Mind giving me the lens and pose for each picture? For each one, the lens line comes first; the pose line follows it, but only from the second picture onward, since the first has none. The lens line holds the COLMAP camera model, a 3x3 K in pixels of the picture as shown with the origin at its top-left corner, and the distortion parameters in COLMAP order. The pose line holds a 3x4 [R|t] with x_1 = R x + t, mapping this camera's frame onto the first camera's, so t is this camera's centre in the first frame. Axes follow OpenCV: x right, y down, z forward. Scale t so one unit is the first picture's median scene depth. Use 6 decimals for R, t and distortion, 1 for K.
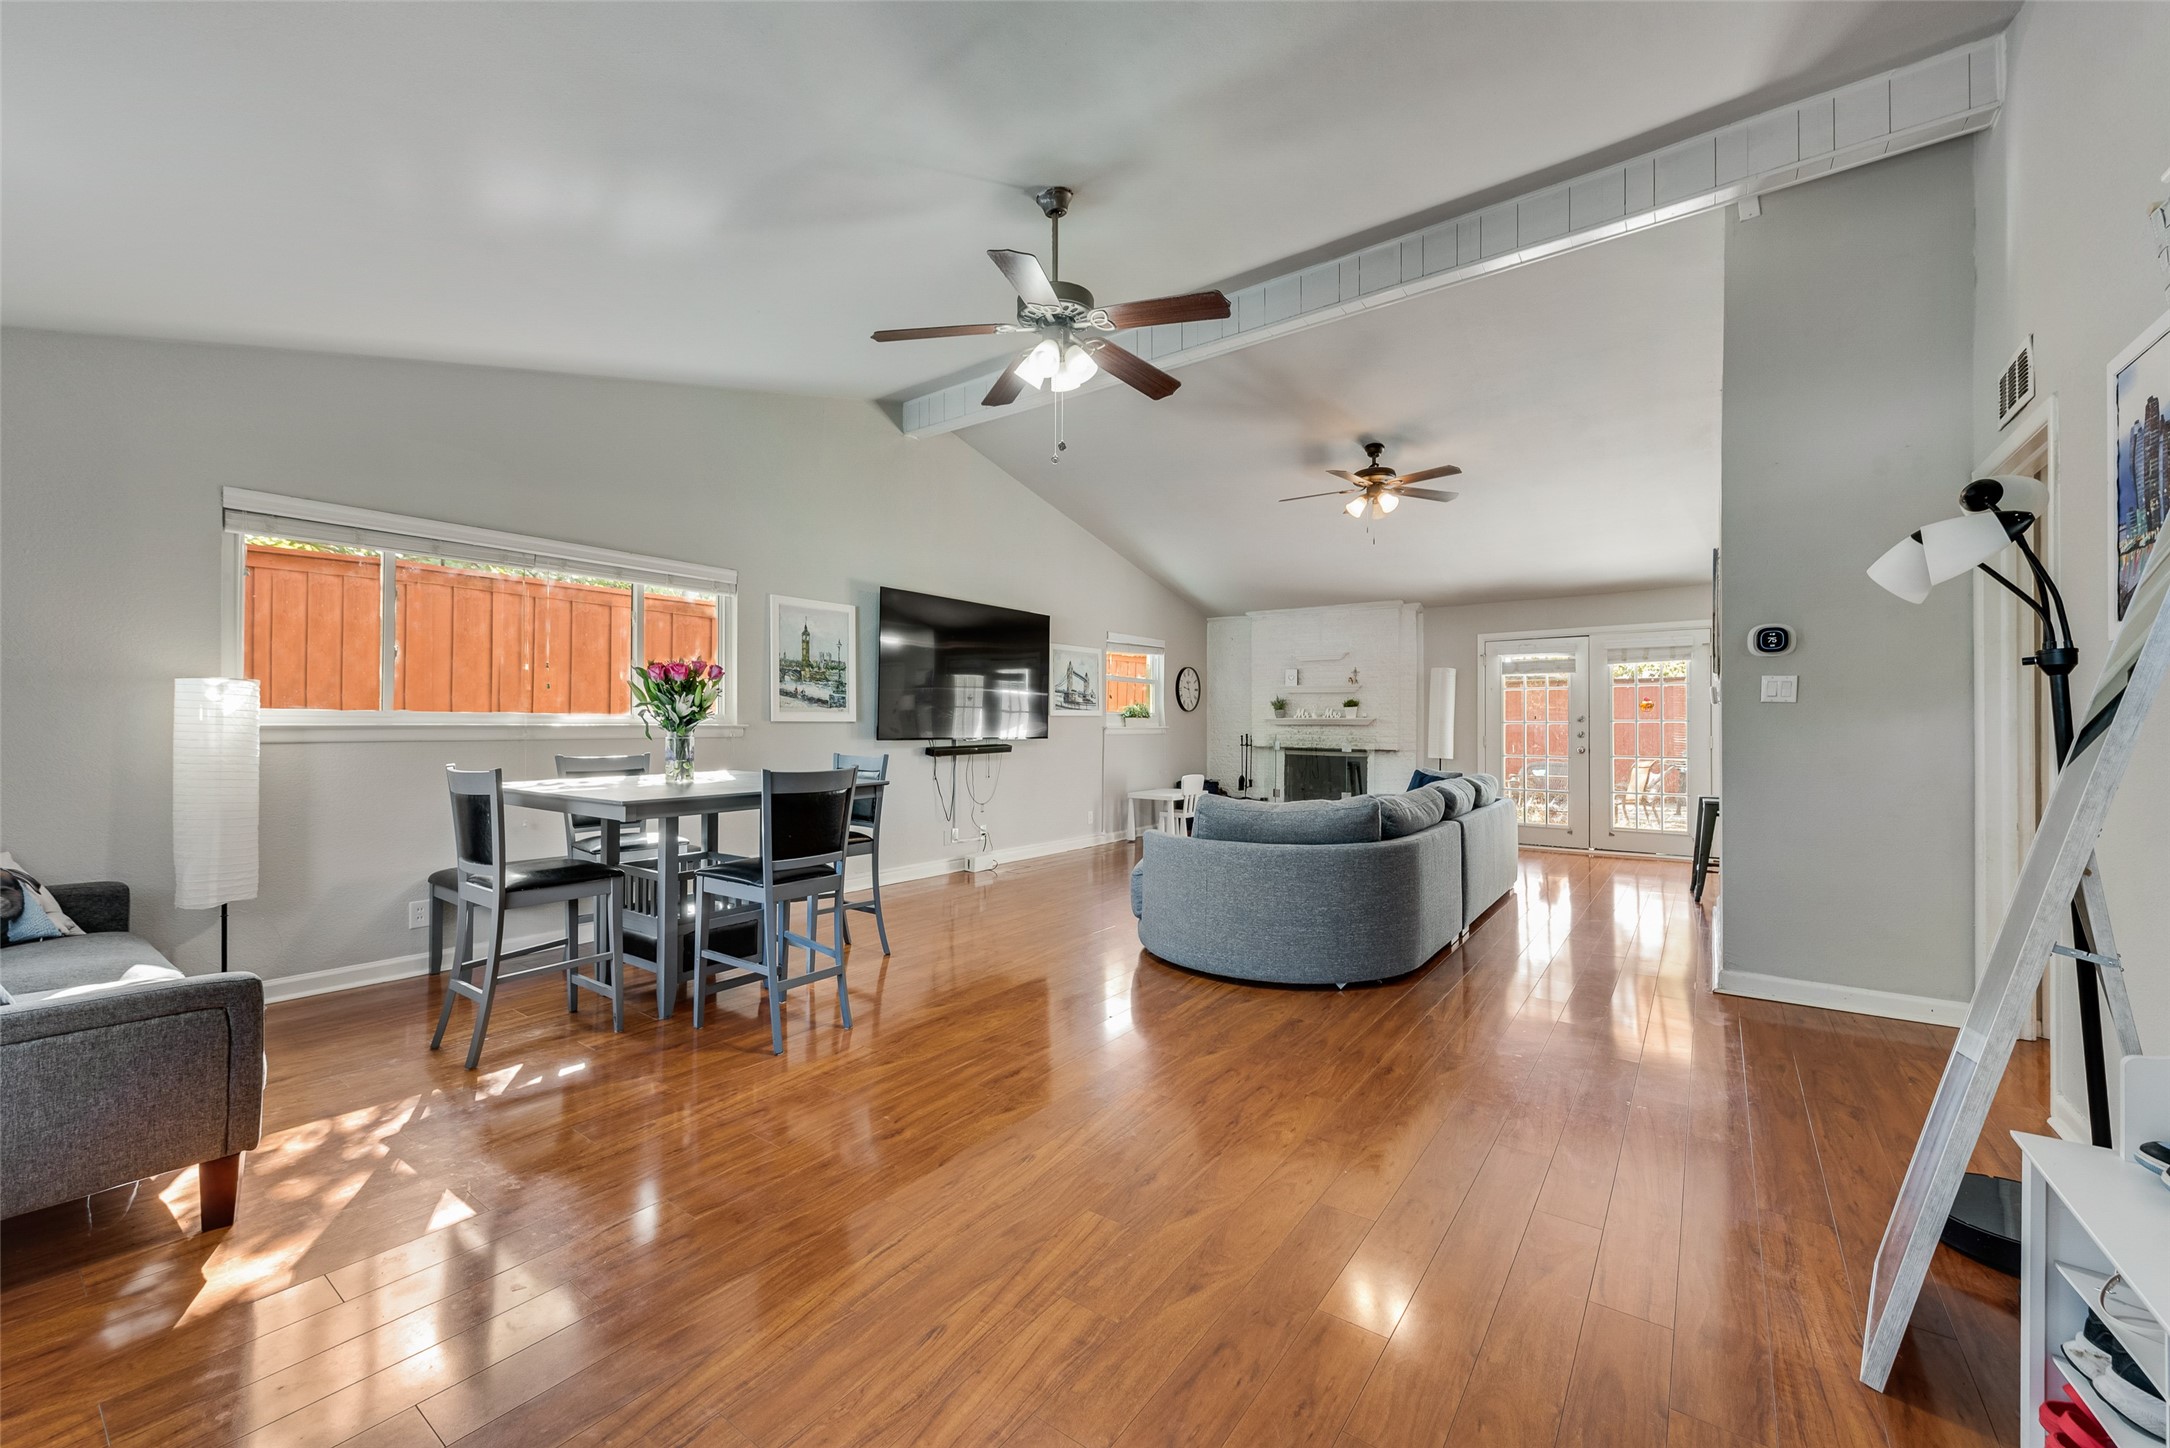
lens RADIAL K [[849.1, 0, 1075.8], [0, 849.1, 724.7], [0, 0, 1]] dist [0.007534, -0.001917]
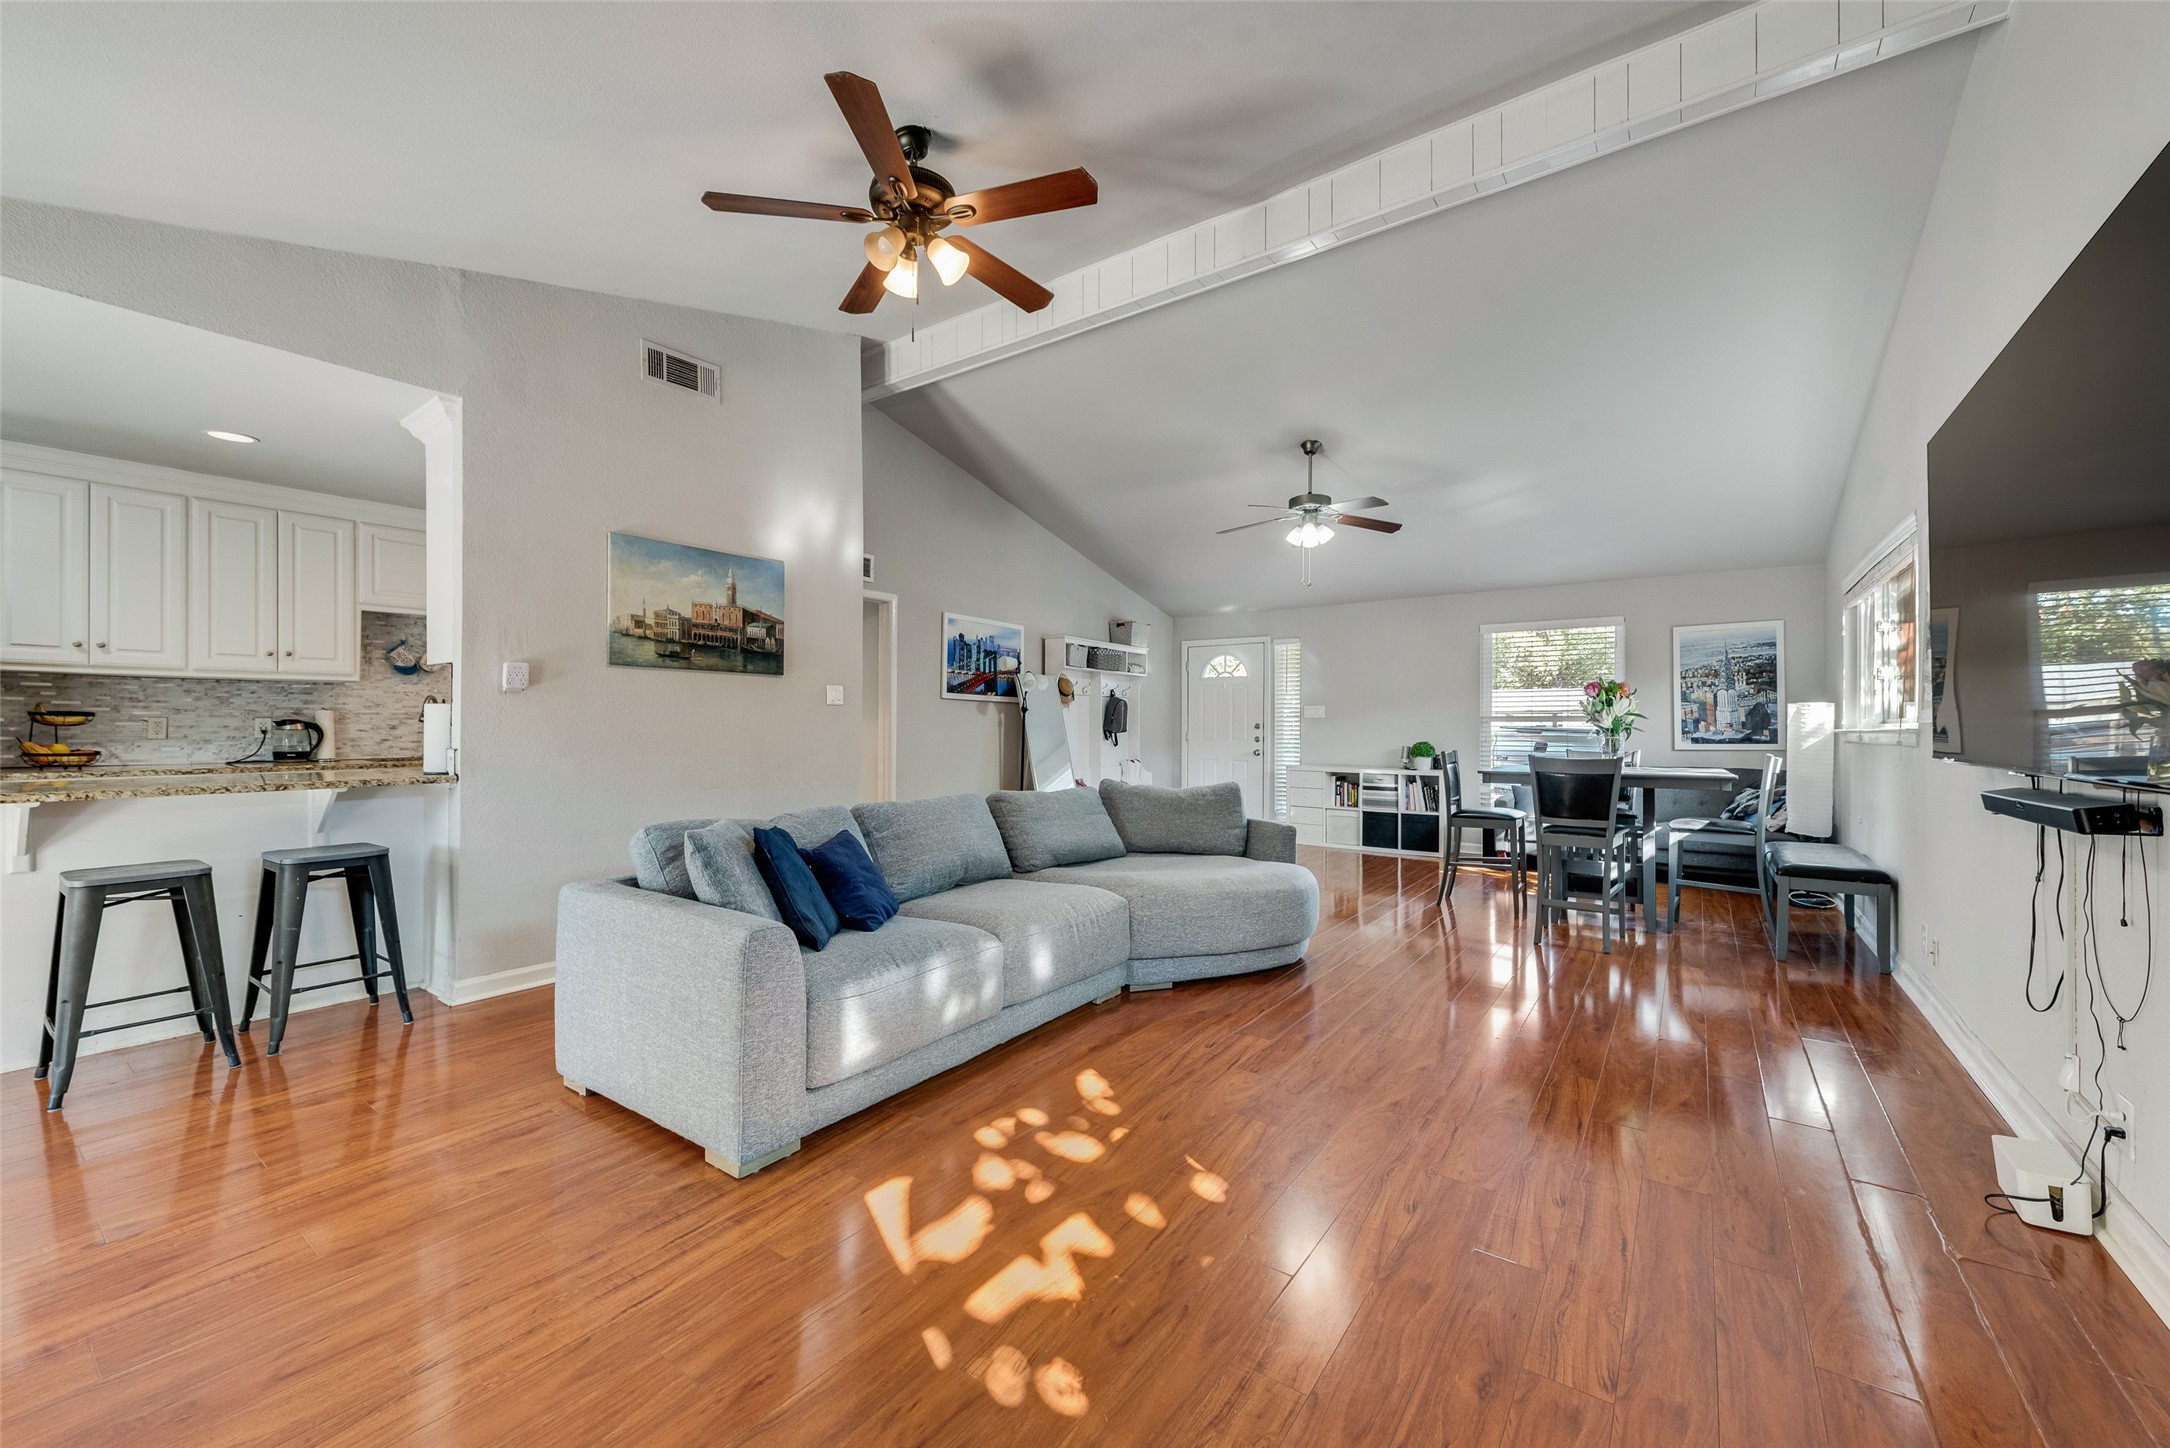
lens RADIAL K [[849.1, 0, 1075.6], [0, 849.1, 726.6], [0, 0, 1]] dist [0.007534, -0.001917]
pose [[-0.999941, -0.008209, -0.007044, 0.265586], [-0.008203, 0.999966, -0.000890, 0.003494], [0.007051, -0.000832, -0.999975, 1.528102]]
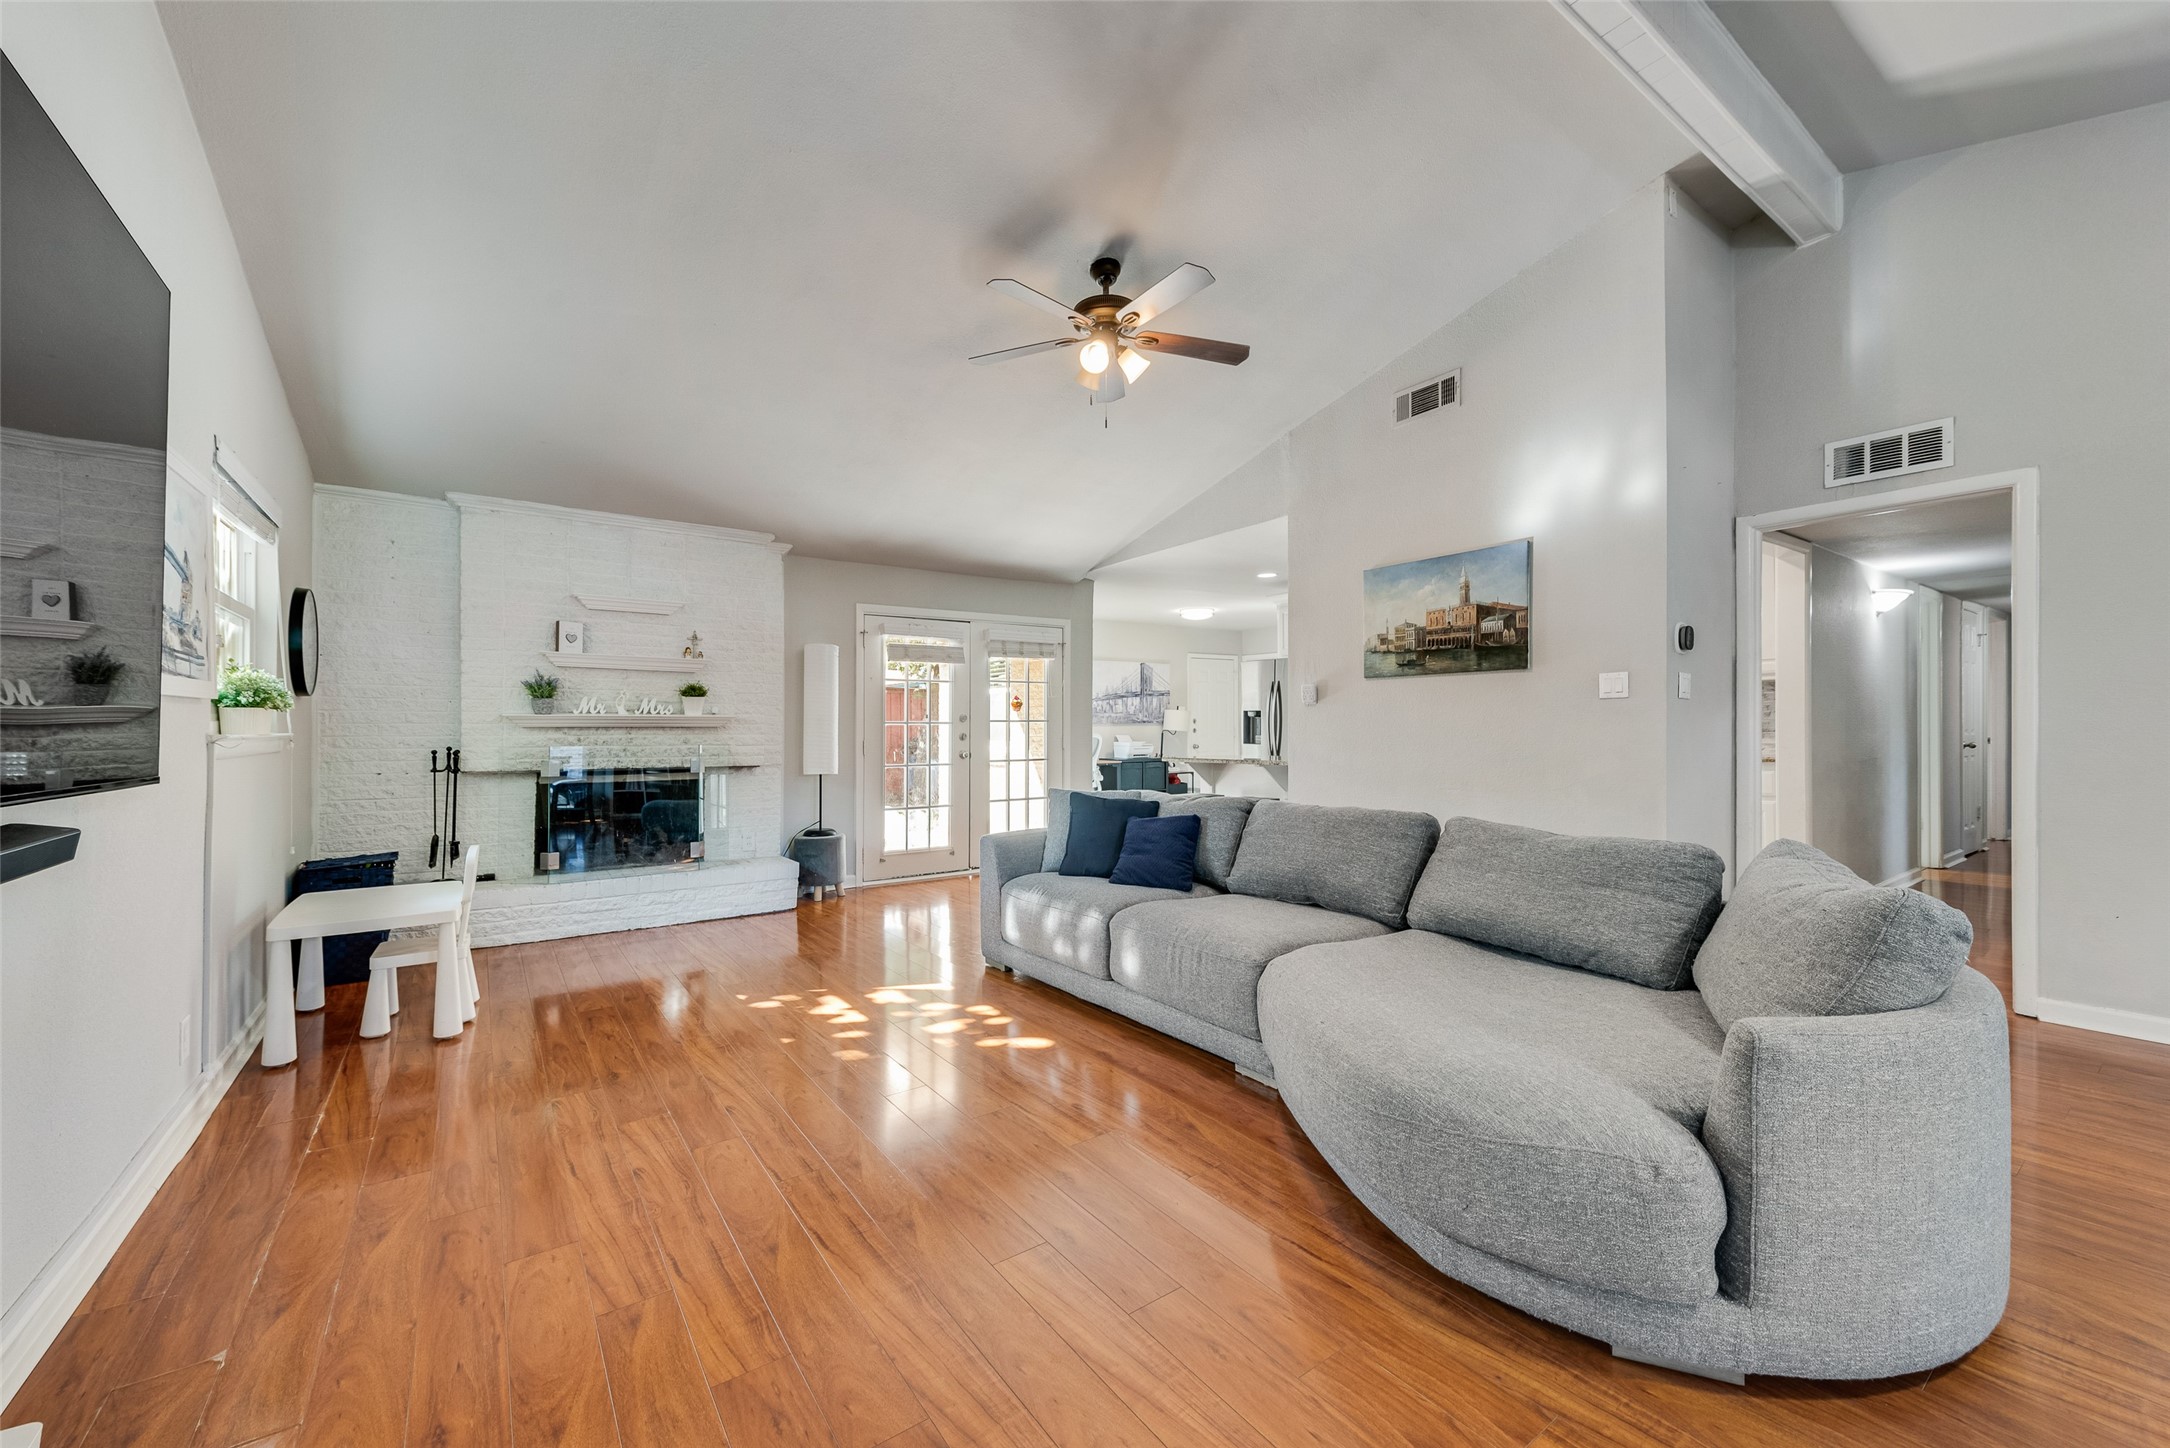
lens RADIAL K [[849.1, 0, 1084.7], [0, 849.1, 737.7], [0, 0, 1]] dist [0.007534, -0.001917]
pose [[0.315178, -0.013313, 0.948939, -0.241171], [0.005279, 0.999911, 0.012275, 0.003255], [-0.949018, 0.001141, 0.315220, 0.857645]]
